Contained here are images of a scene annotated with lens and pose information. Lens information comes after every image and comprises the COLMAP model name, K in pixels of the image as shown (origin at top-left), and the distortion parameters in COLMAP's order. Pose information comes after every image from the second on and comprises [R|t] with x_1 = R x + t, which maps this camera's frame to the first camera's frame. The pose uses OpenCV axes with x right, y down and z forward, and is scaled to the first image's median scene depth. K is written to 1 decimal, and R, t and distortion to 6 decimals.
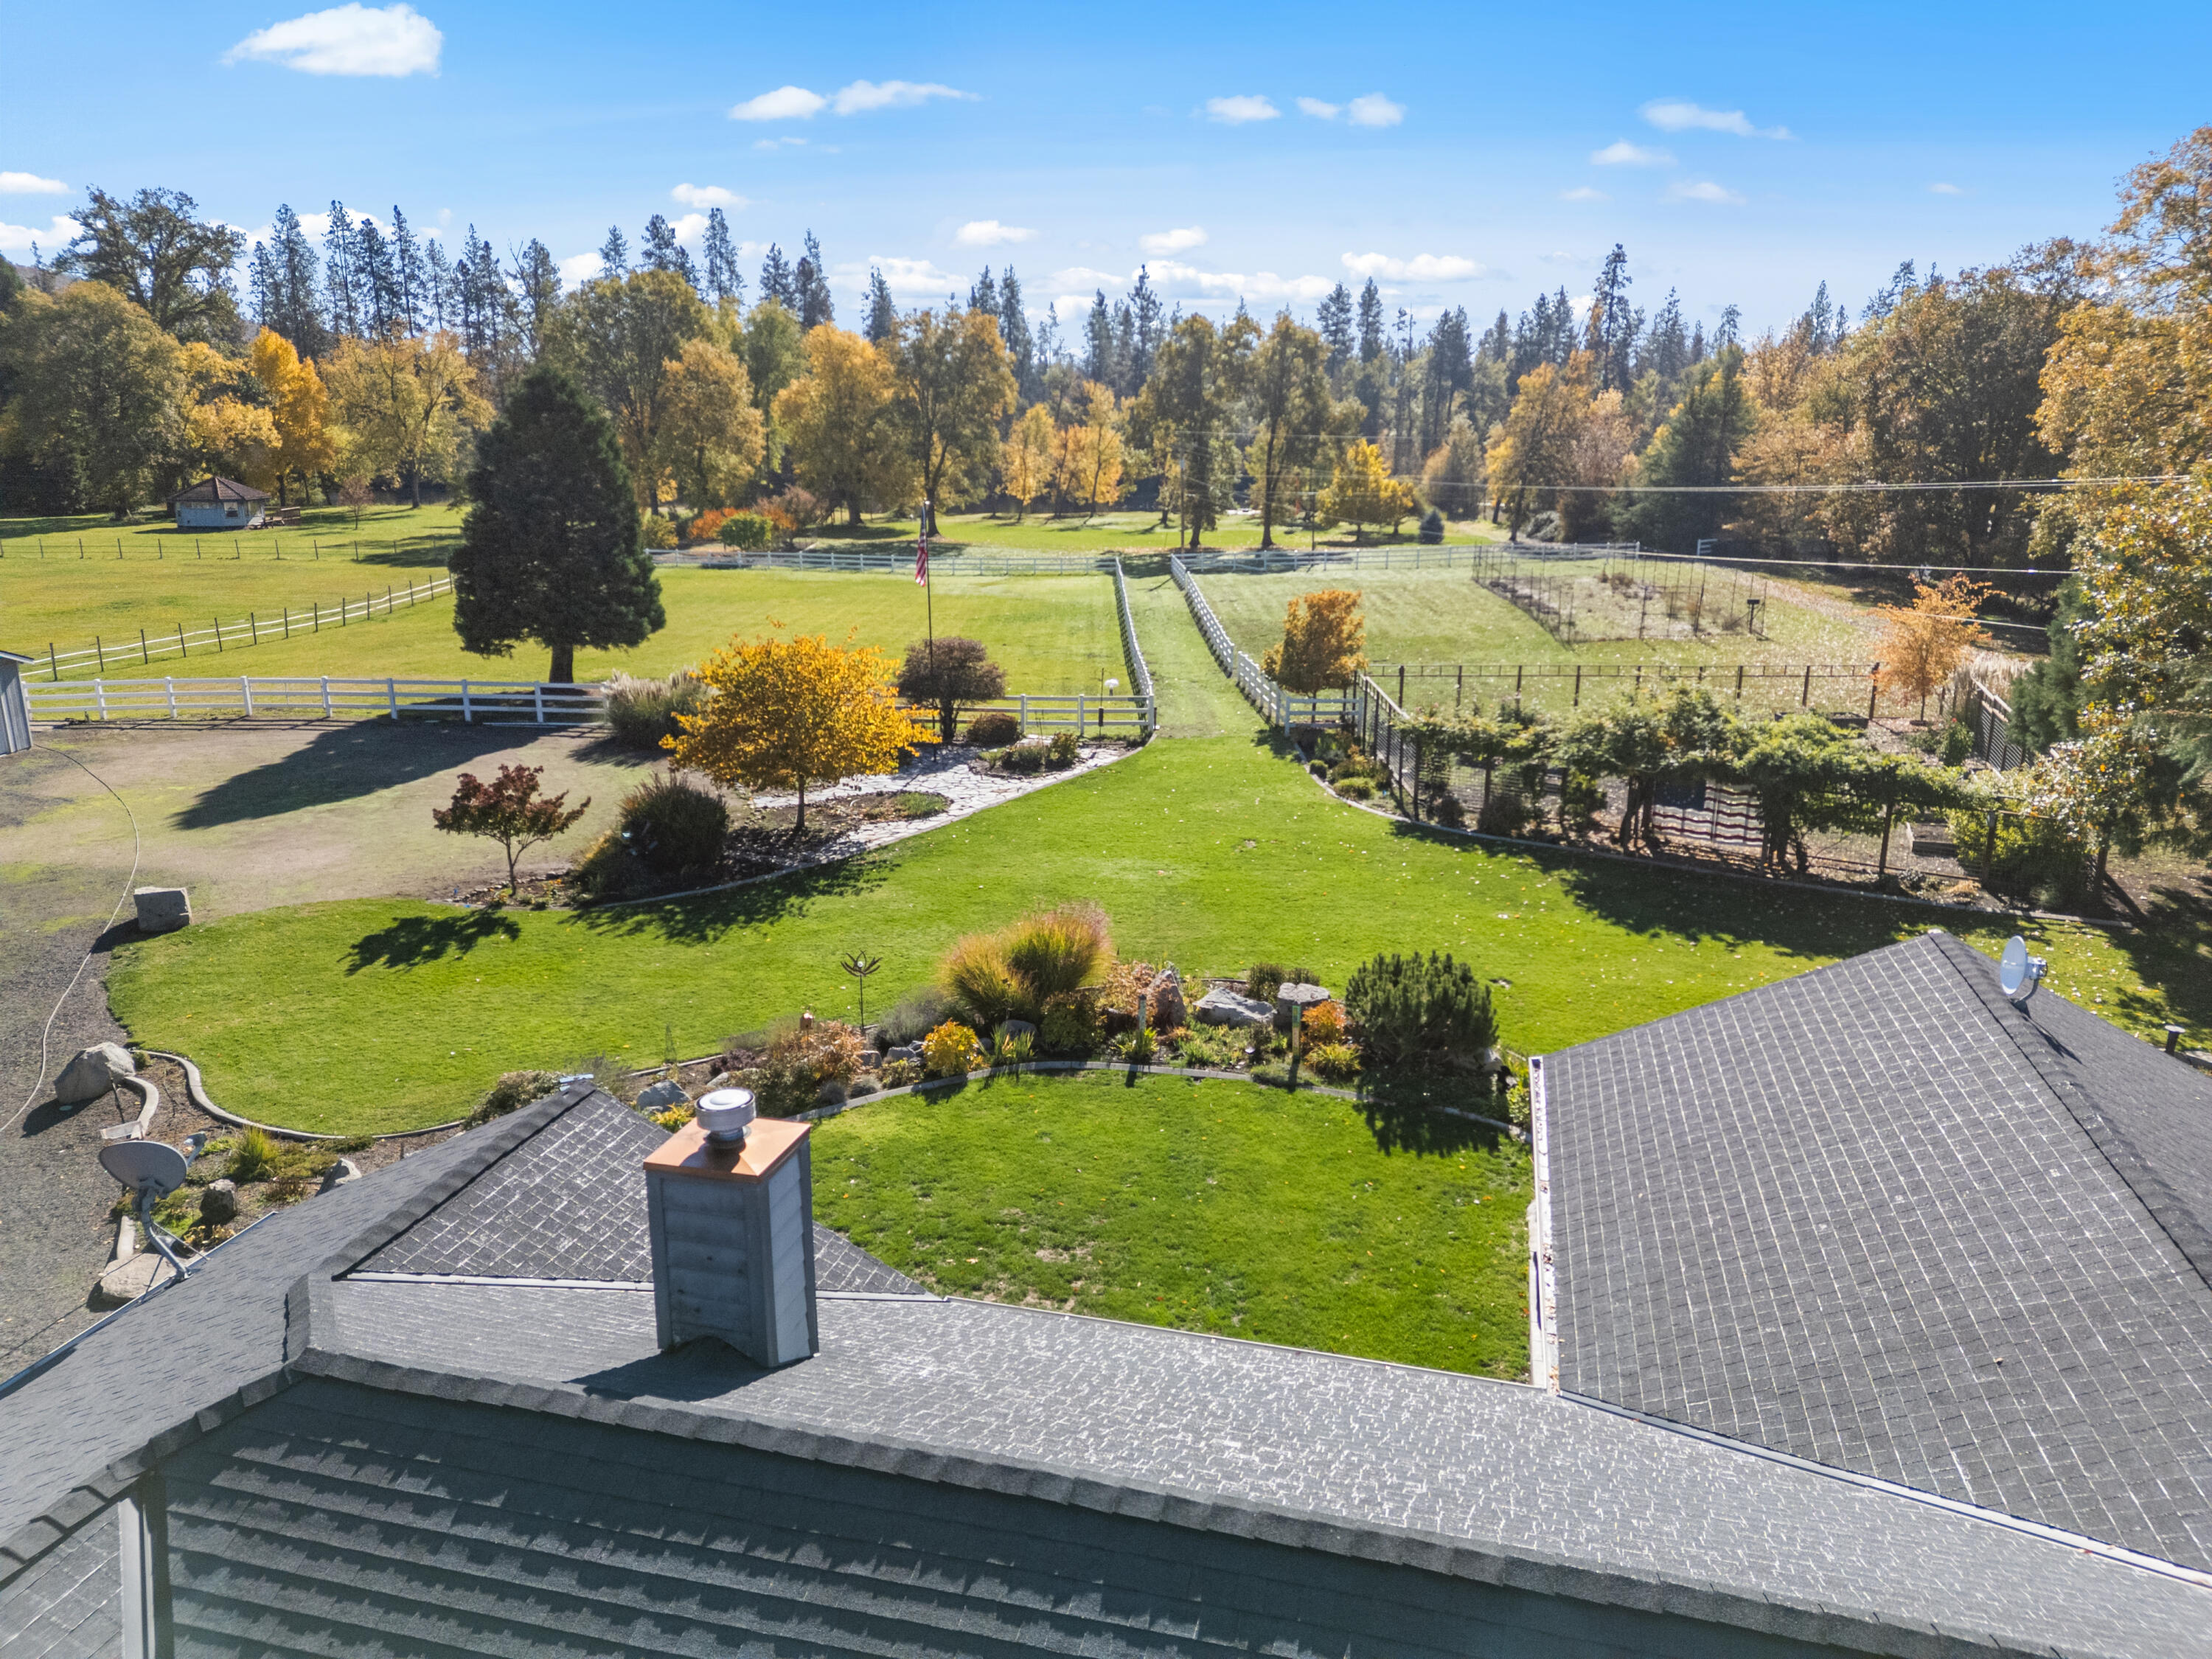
lens RADIAL K [[1548.3, 0, 1096.7], [0, 1548.3, 839.2], [0, 0, 1]] dist [0.061924, -0.024828]
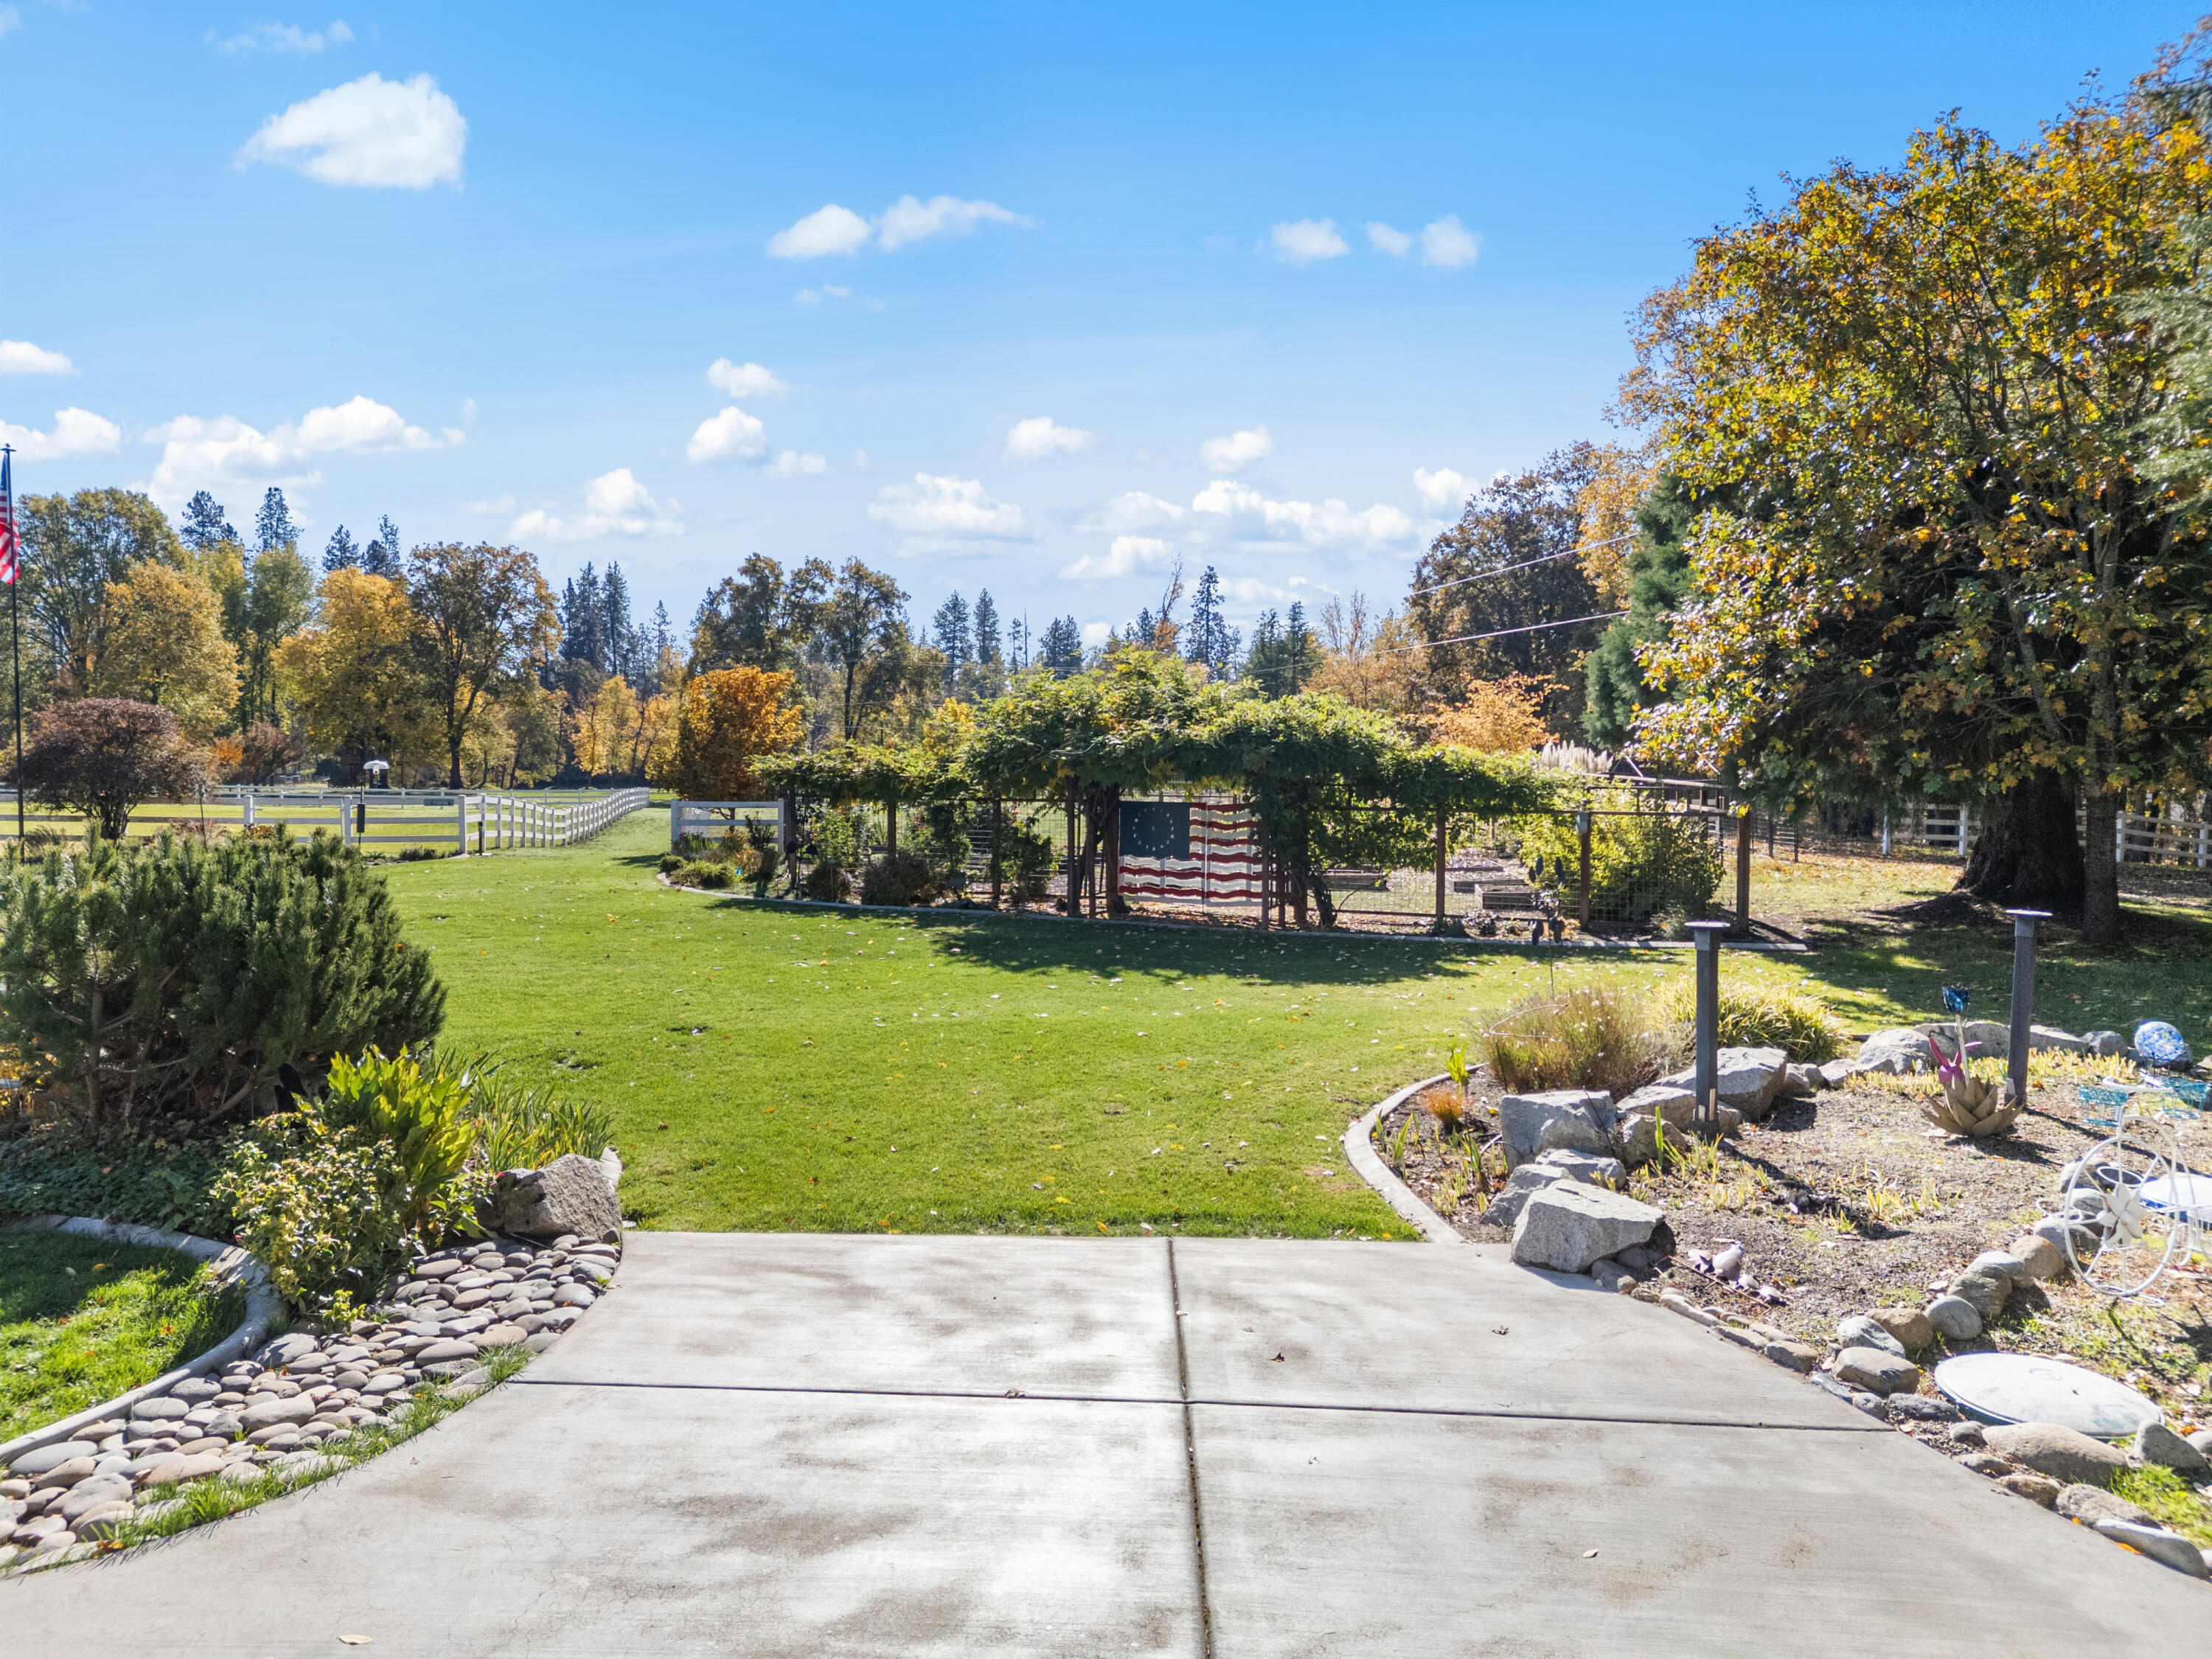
lens RADIAL K [[1550.7, 0, 1106.5], [0, 1550.7, 830.1], [0, 0, 1]] dist [0.049685, -0.013489]
pose [[0.974240, -0.005416, 0.225451, 0.154574], [0.052980, 0.977229, -0.205466, 0.075230], [-0.219204, 0.212118, 0.952342, 0.287337]]
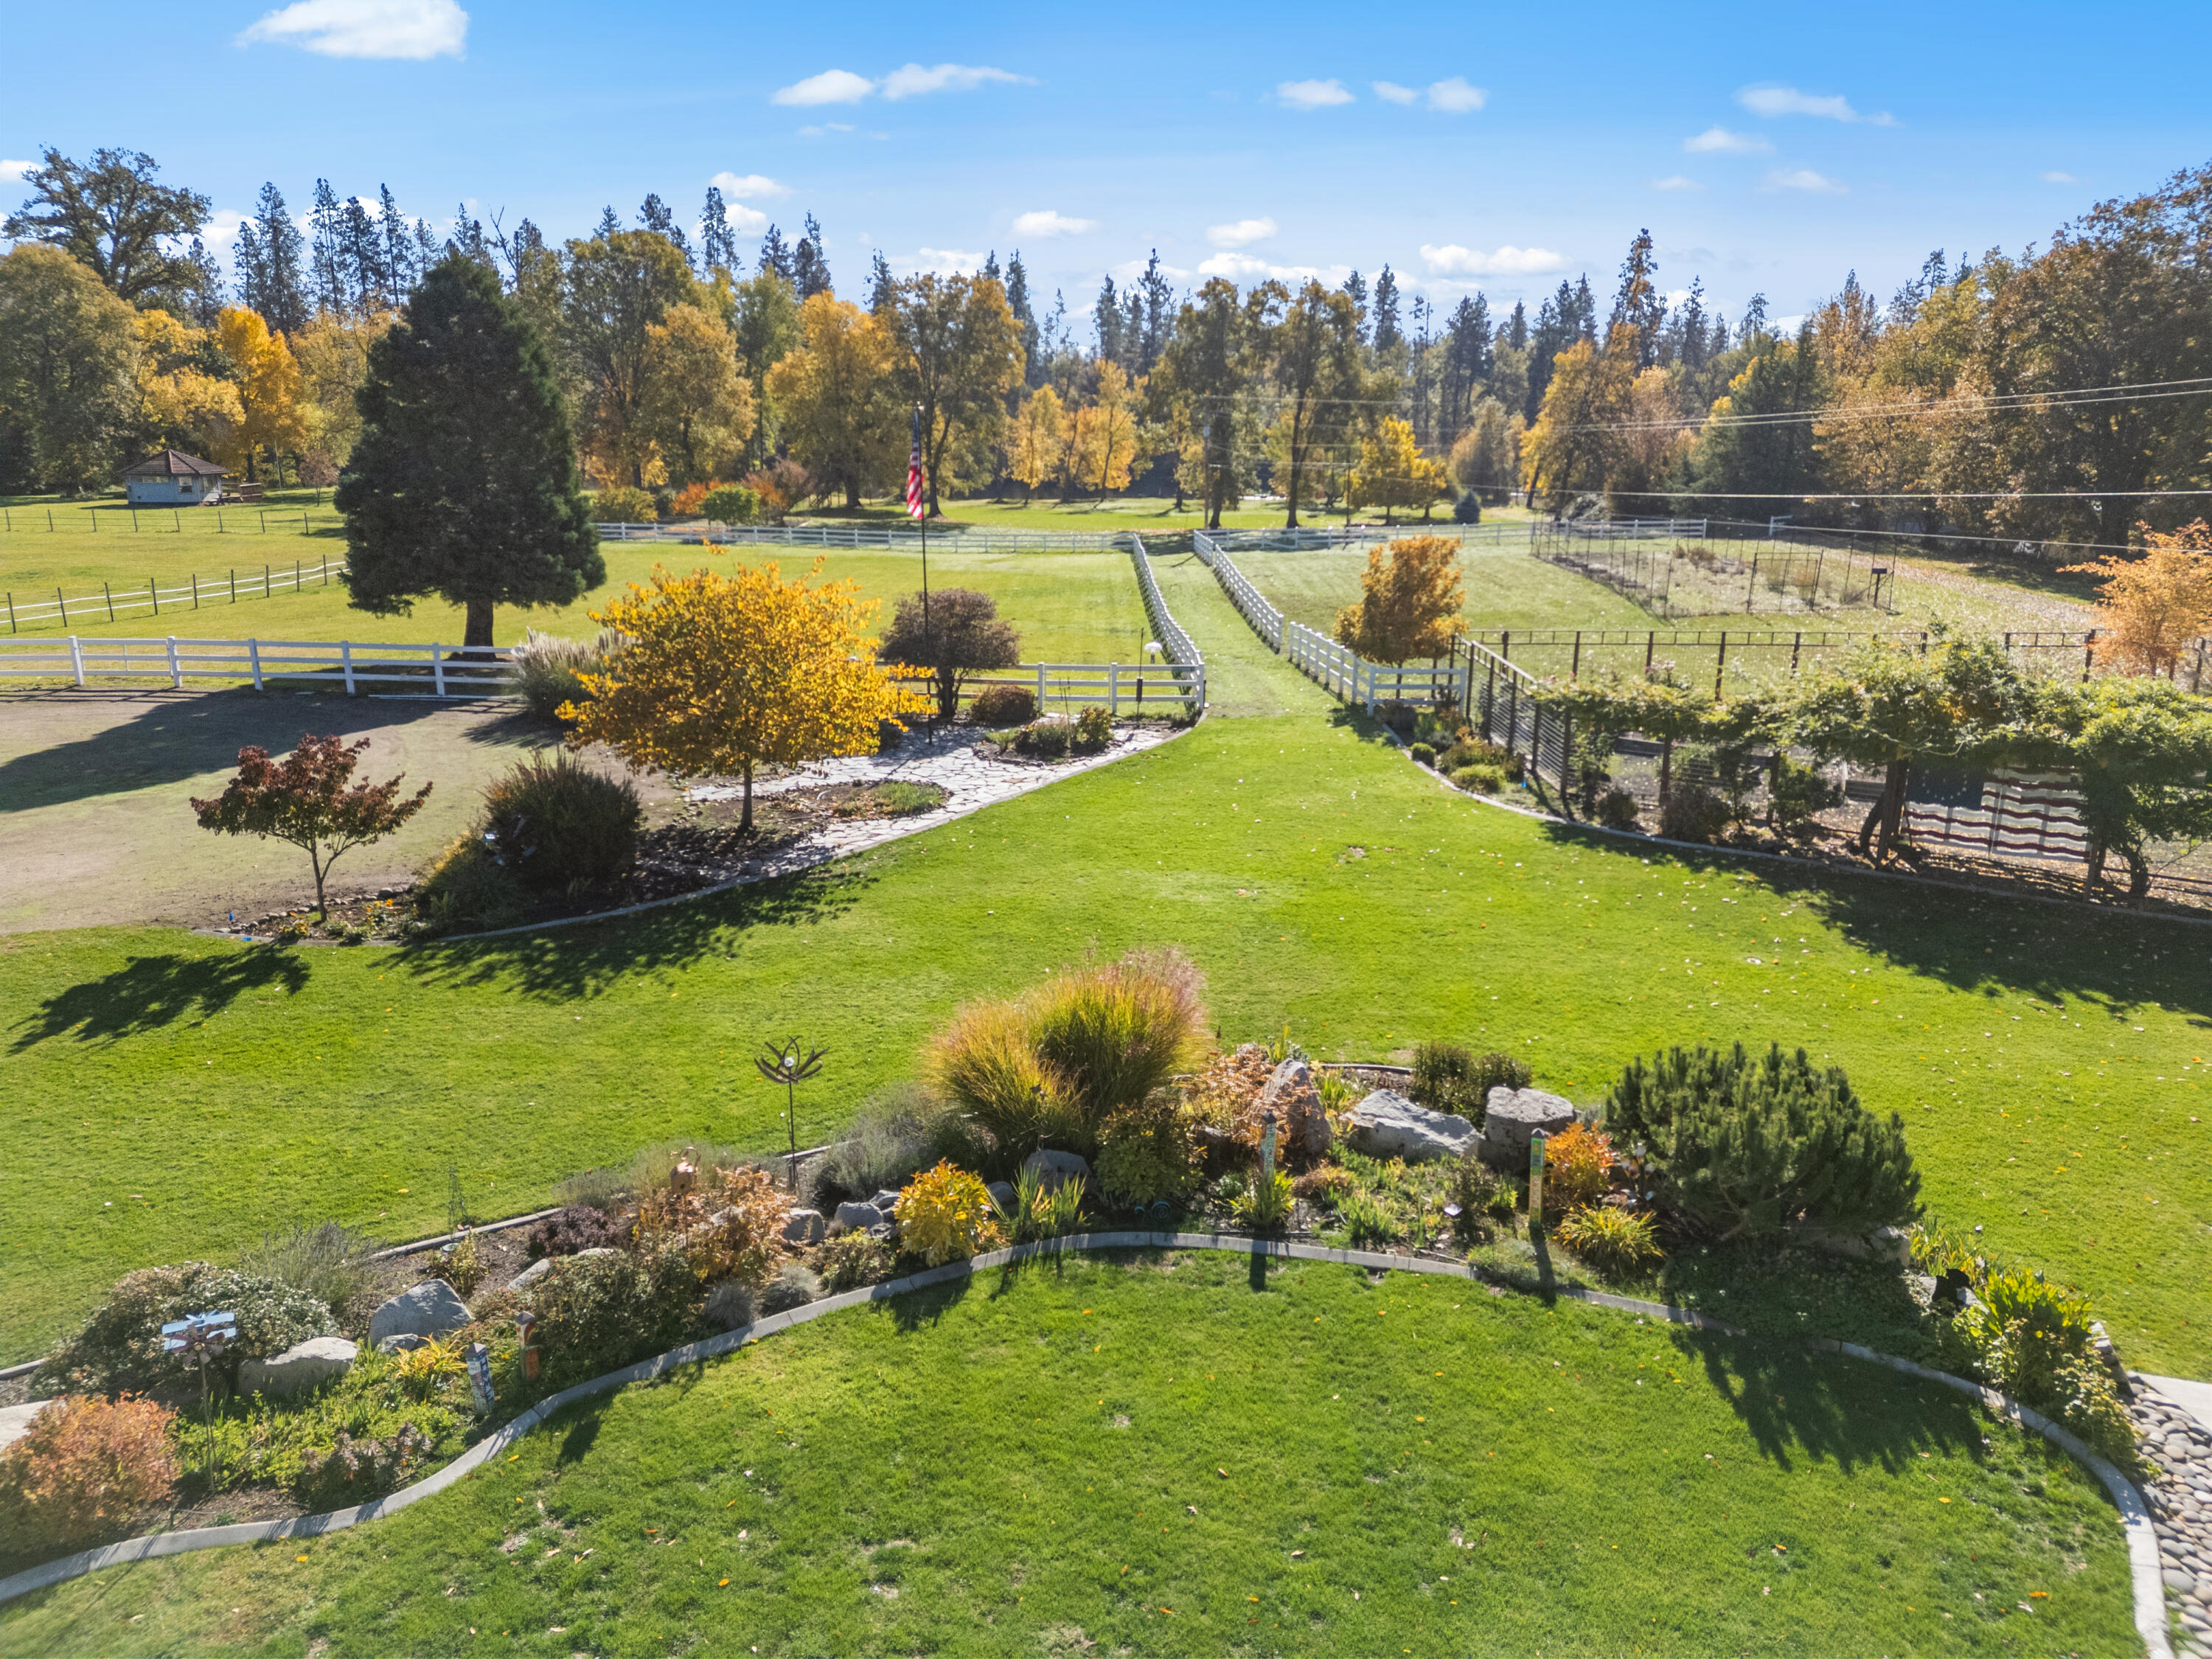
lens RADIAL K [[1548.3, 0, 1093.3], [0, 1548.3, 837.8], [0, 0, 1]] dist [0.061924, -0.024828]
pose [[0.999984, 0.004346, -0.003625, -0.016870], [-0.004351, 0.999989, -0.001541, -0.001543], [0.003618, 0.001557, 0.999992, 0.194052]]
